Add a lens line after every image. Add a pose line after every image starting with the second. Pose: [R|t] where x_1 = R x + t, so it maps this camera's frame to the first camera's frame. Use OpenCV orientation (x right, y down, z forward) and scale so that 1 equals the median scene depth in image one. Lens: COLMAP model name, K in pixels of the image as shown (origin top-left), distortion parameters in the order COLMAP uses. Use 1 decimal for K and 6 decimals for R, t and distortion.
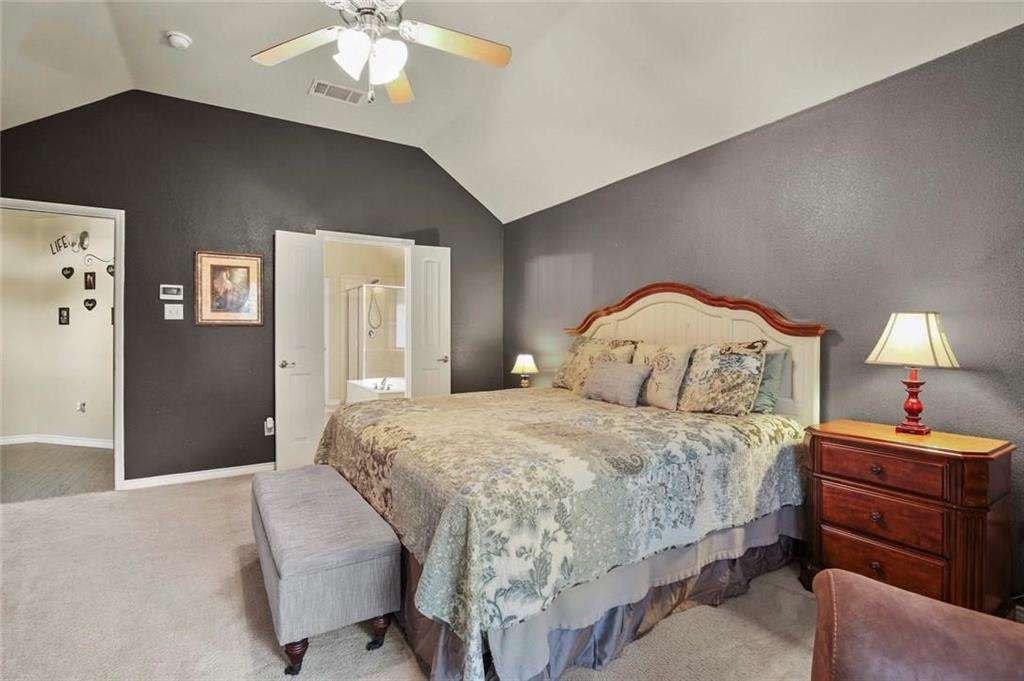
lens RADIAL K [[478.7, 0, 512.1], [0, 478.7, 337.9], [0, 0, 1]] dist [-0.038092, 0.000001]
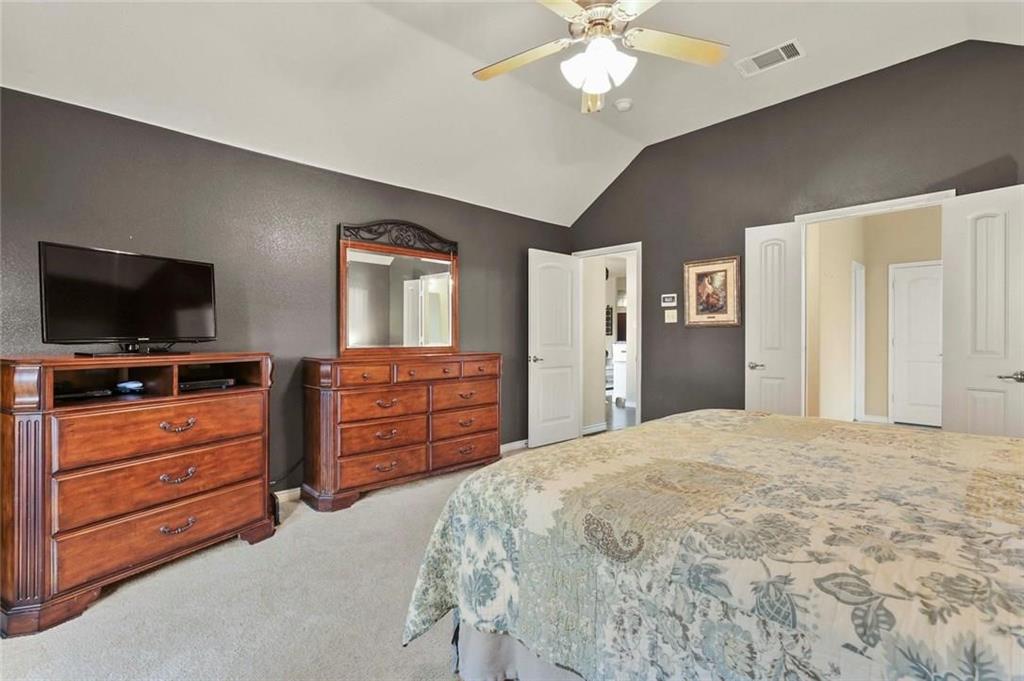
lens RADIAL K [[476.3, 0, 508.9], [0, 476.3, 341.4], [0, 0, 1]] dist [-0.005869, 0.000295]
pose [[0.170154, 0.009909, -0.985368, 0.774268], [-0.001467, 0.999951, 0.009803, -0.004322], [0.985416, -0.000223, 0.170160, 0.695218]]
